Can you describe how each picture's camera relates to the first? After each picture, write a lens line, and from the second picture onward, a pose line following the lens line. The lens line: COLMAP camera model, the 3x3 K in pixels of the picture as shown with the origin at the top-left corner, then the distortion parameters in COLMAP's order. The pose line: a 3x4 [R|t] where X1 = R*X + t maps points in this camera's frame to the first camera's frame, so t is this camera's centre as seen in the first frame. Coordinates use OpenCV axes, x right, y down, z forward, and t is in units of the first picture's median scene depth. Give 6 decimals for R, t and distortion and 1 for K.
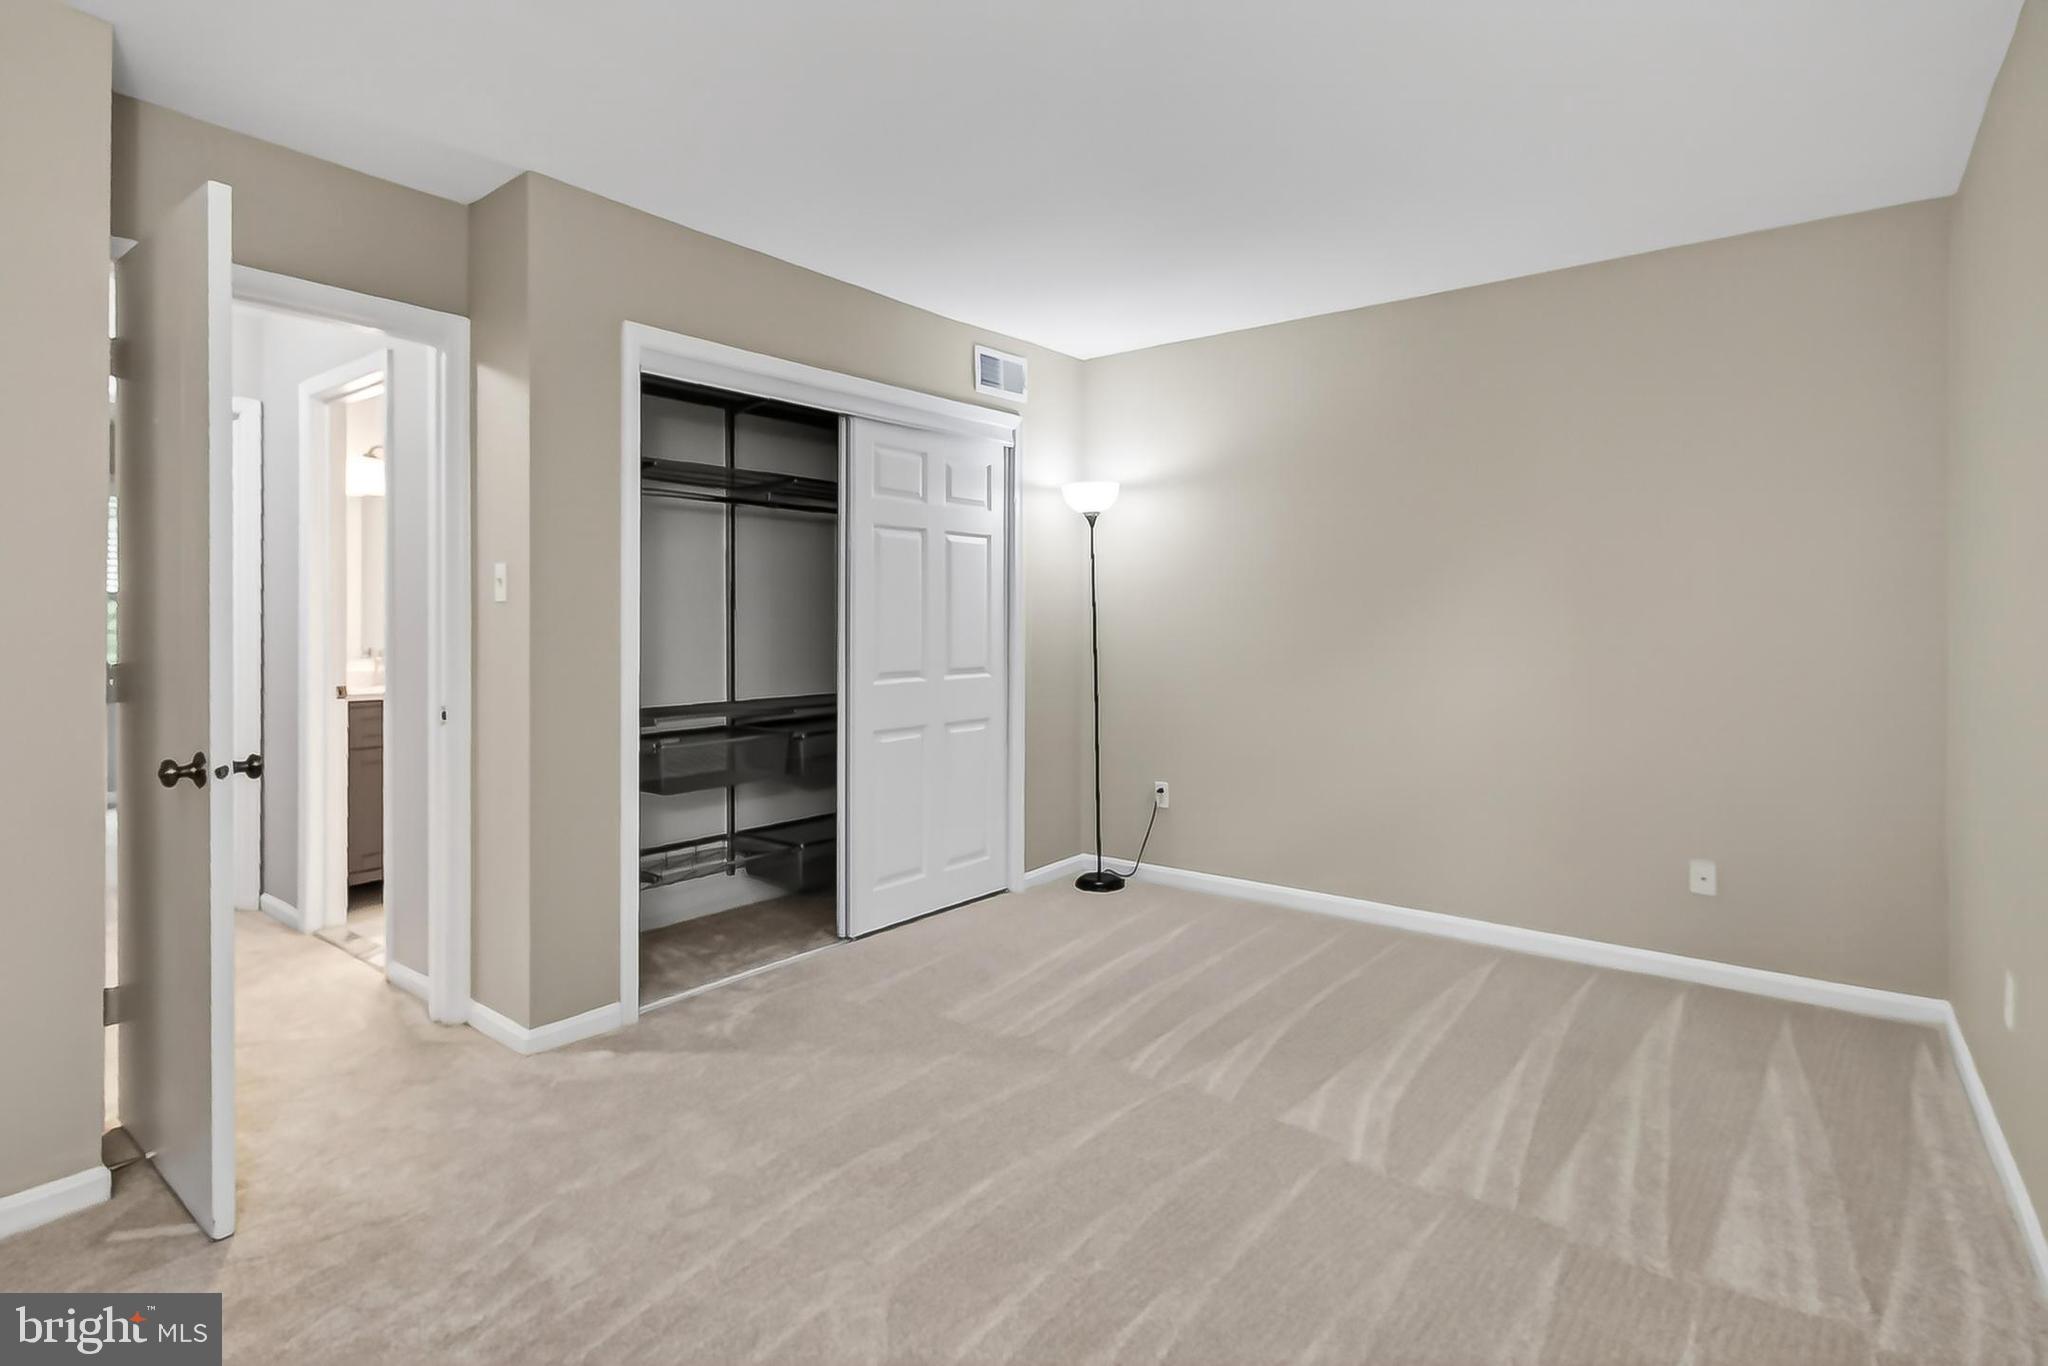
lens RADIAL K [[976.2, 0, 1063.7], [0, 976.2, 637.7], [0, 0, 1]] dist [-0.000811, 0.000687]
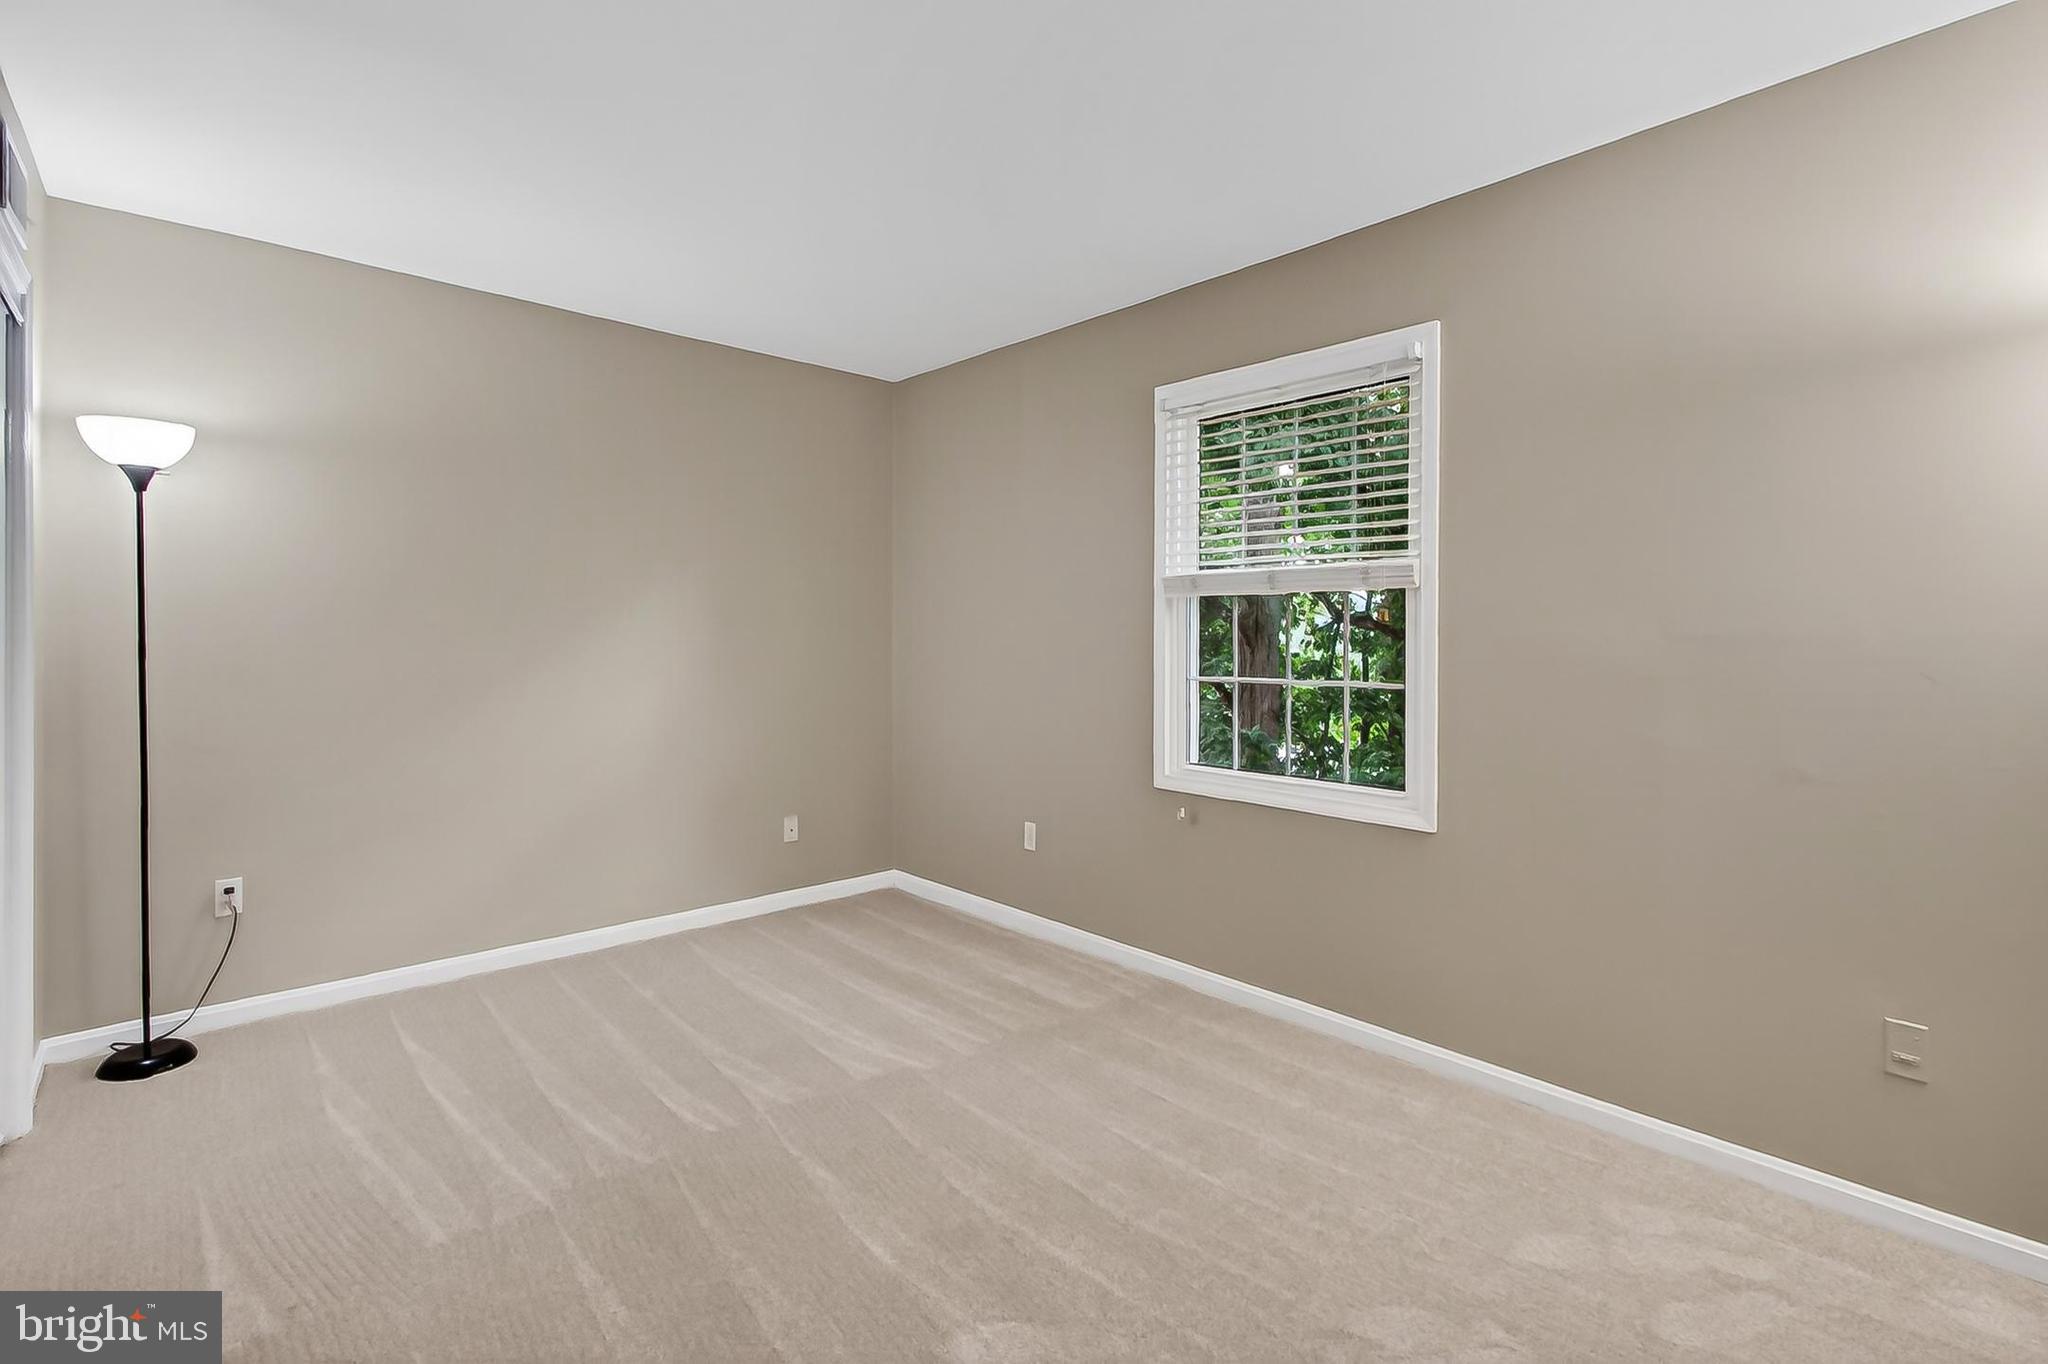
lens RADIAL K [[966.5, 0, 1015.6], [0, 966.5, 663.8], [0, 0, 1]] dist [-0.001207, 0.000044]
pose [[0.189203, -0.025602, 0.981604, -0.595883], [0.019084, 0.999567, 0.022392, -0.008551], [-0.981753, 0.014496, 0.189610, 0.431255]]
